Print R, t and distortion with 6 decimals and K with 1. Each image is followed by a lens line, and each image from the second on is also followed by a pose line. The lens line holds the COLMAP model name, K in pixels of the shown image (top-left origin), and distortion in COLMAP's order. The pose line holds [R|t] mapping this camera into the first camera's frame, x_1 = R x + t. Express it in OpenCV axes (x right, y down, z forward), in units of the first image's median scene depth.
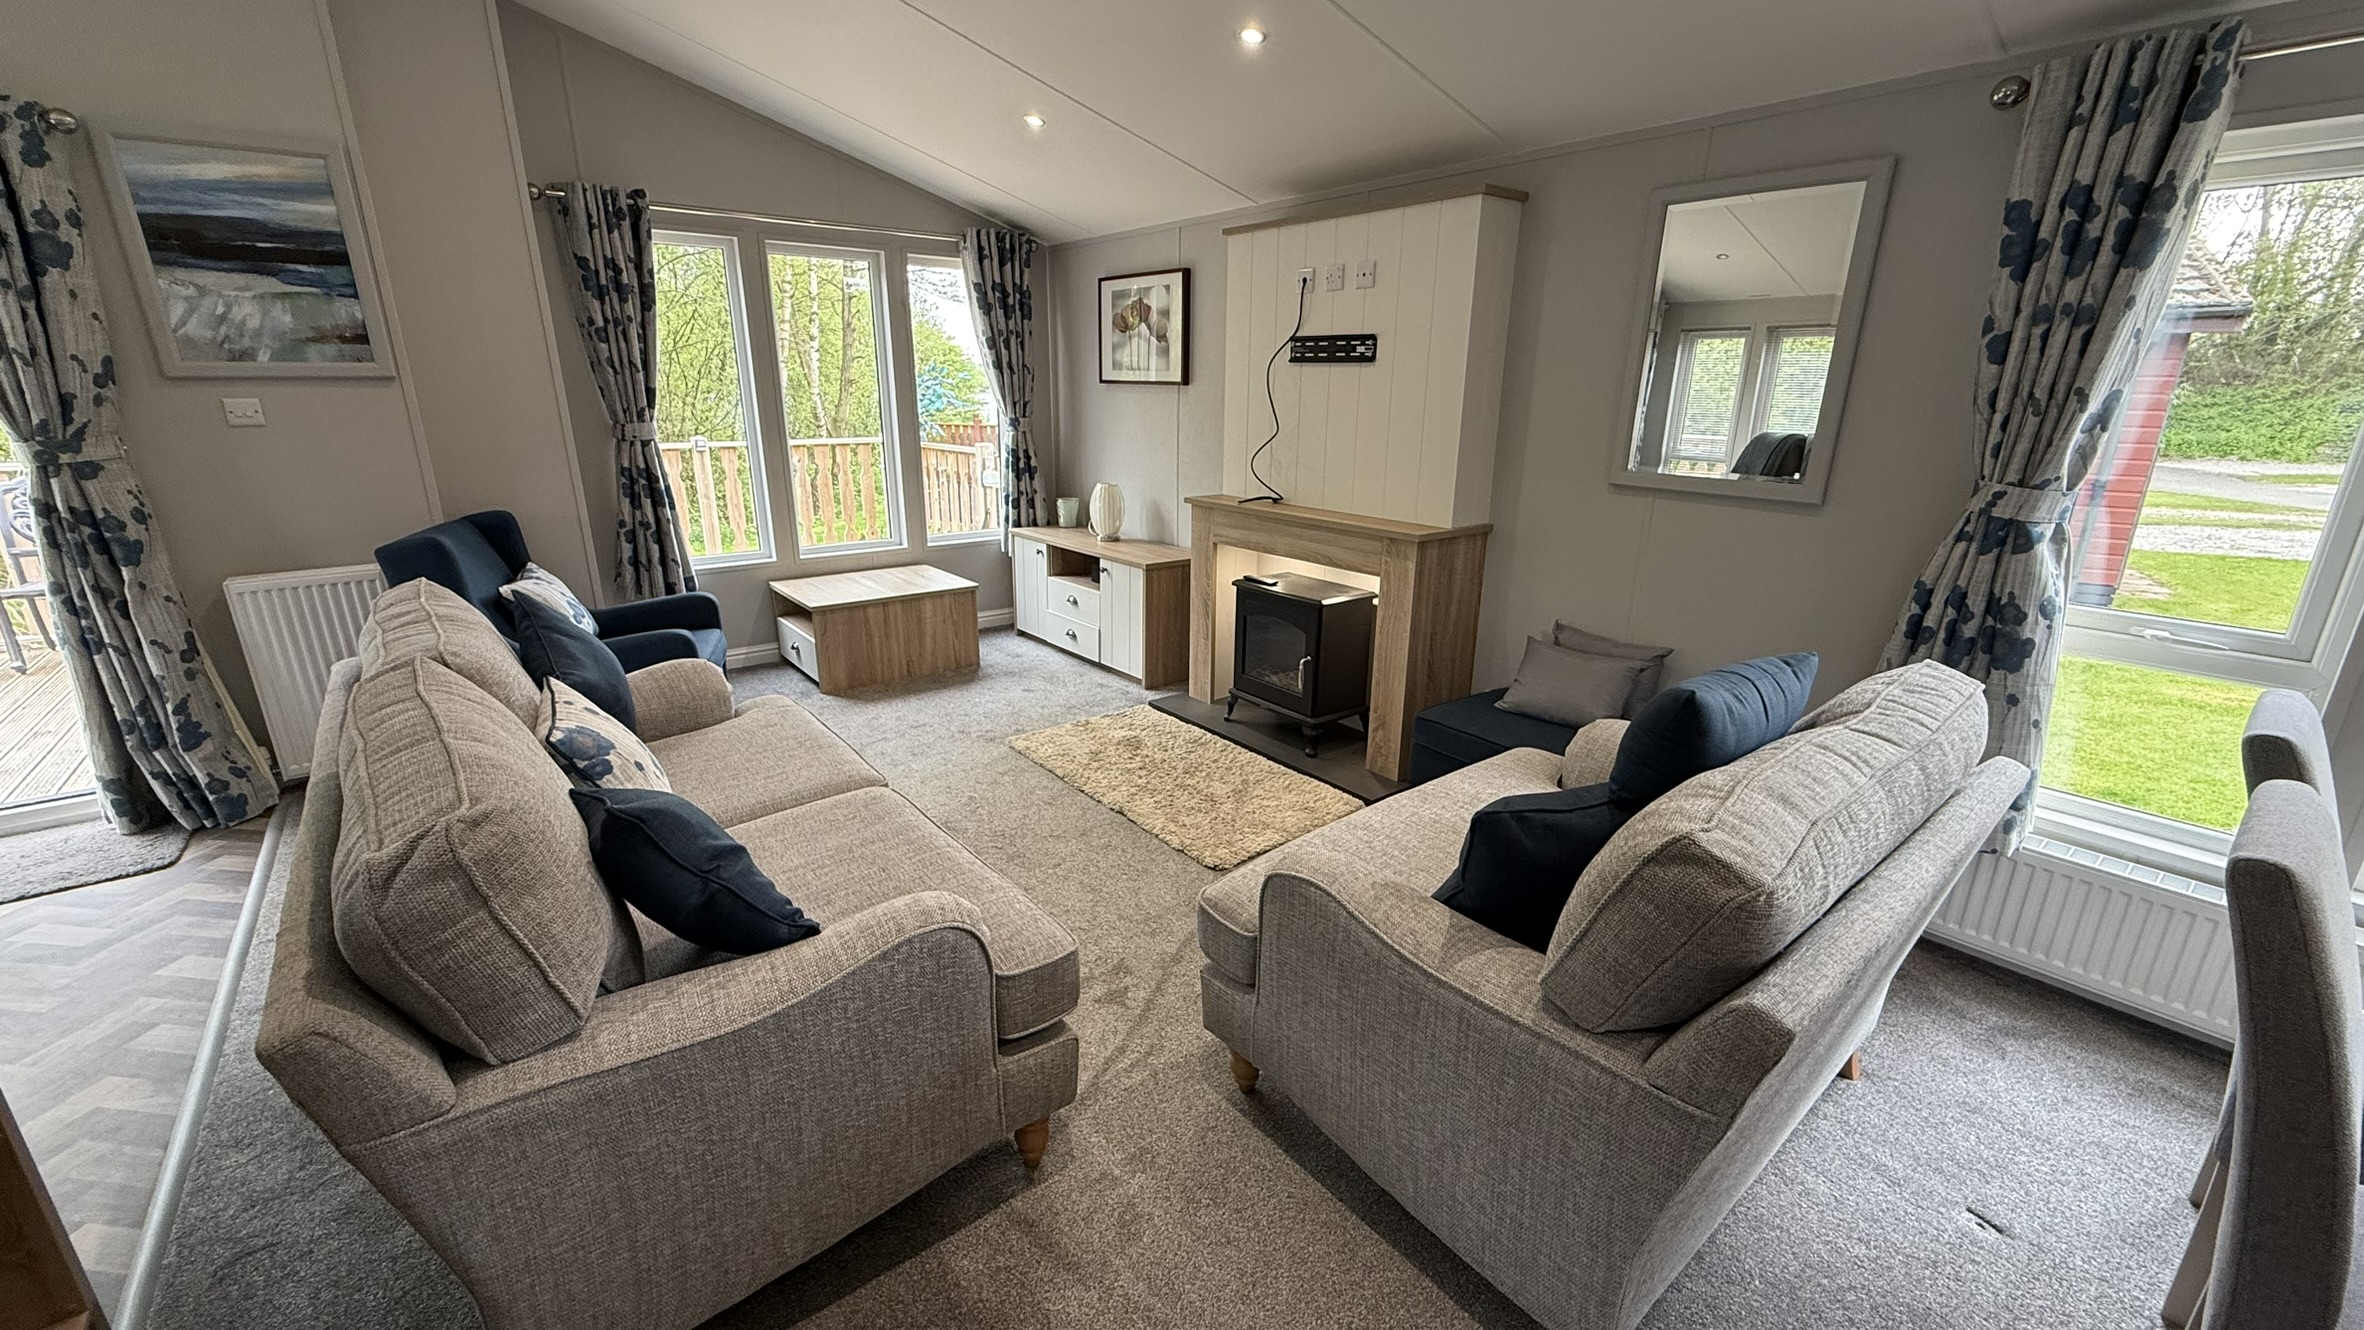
lens RADIAL K [[934.0, 0, 1181.9], [0, 934.0, 664.3], [0, 0, 1]] dist [0.002111, 0.000360]
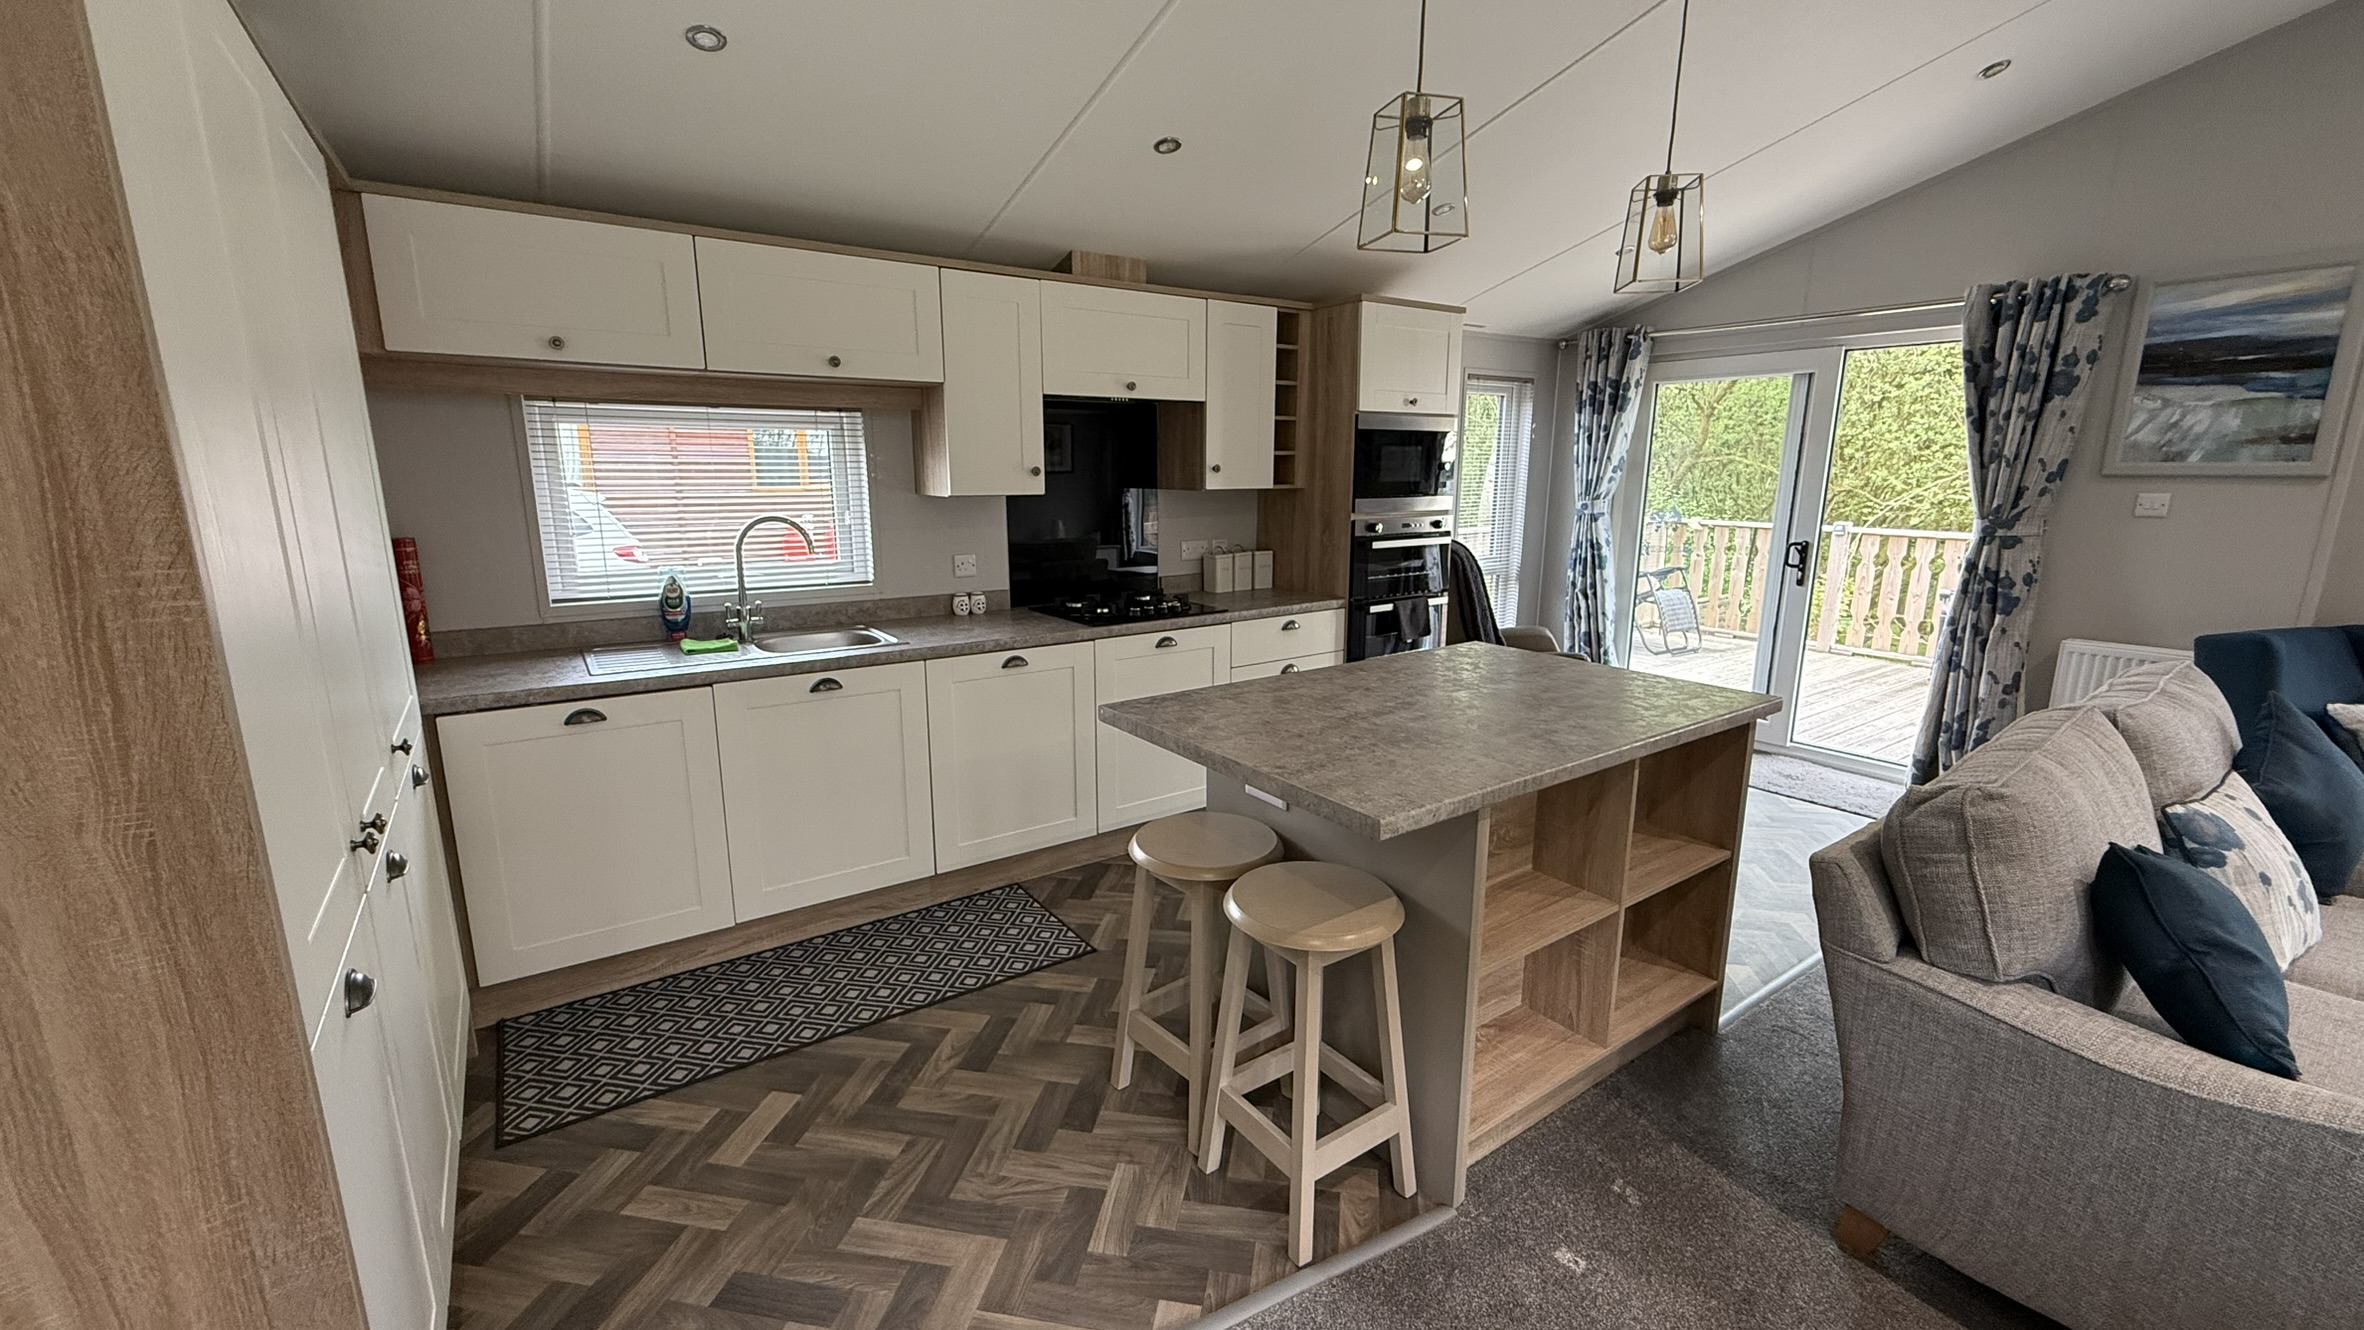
lens RADIAL K [[934.0, 0, 1179.5], [0, 934.0, 648.4], [0, 0, 1]] dist [0.002111, 0.000360]
pose [[-0.063357, 0.192646, -0.979221, 0.241446], [-0.296254, 0.933333, 0.202787, 0.014672], [0.953005, 0.302946, -0.002061, -0.080086]]
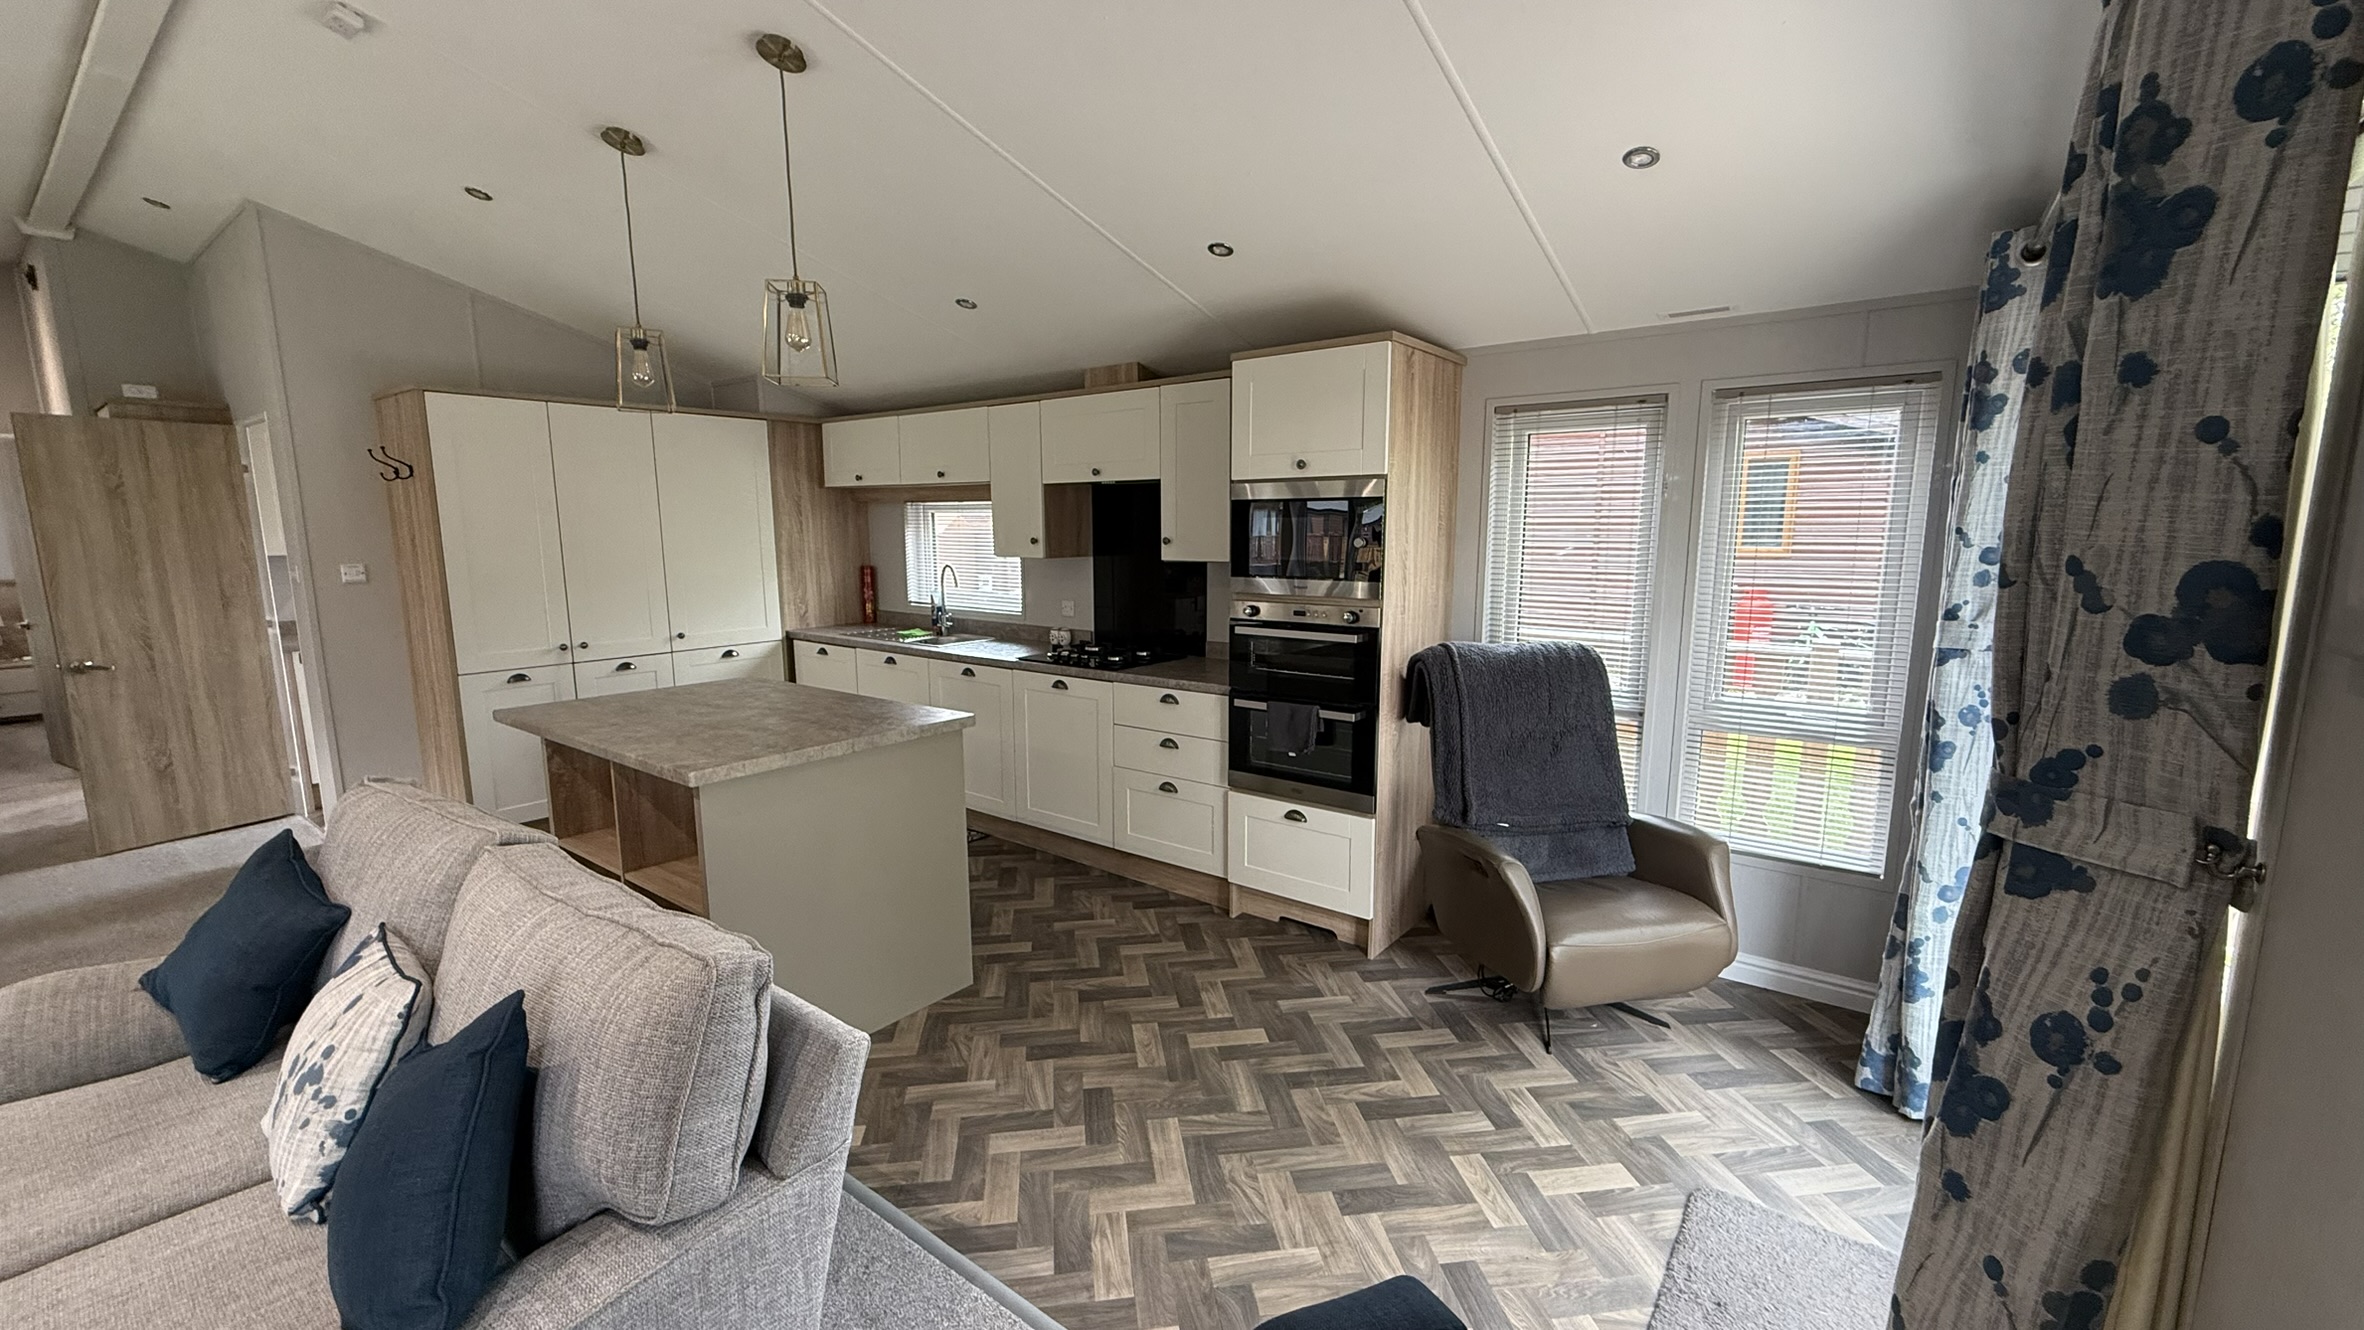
lens RADIAL K [[934.0, 0, 1180.8], [0, 934.0, 682.4], [0, 0, 1]] dist [0.002111, 0.000360]
pose [[-0.967959, 0.041576, -0.247642, -0.771434], [-0.074601, 0.894059, 0.441694, -0.400139], [0.239771, 0.446016, -0.862311, 1.191032]]
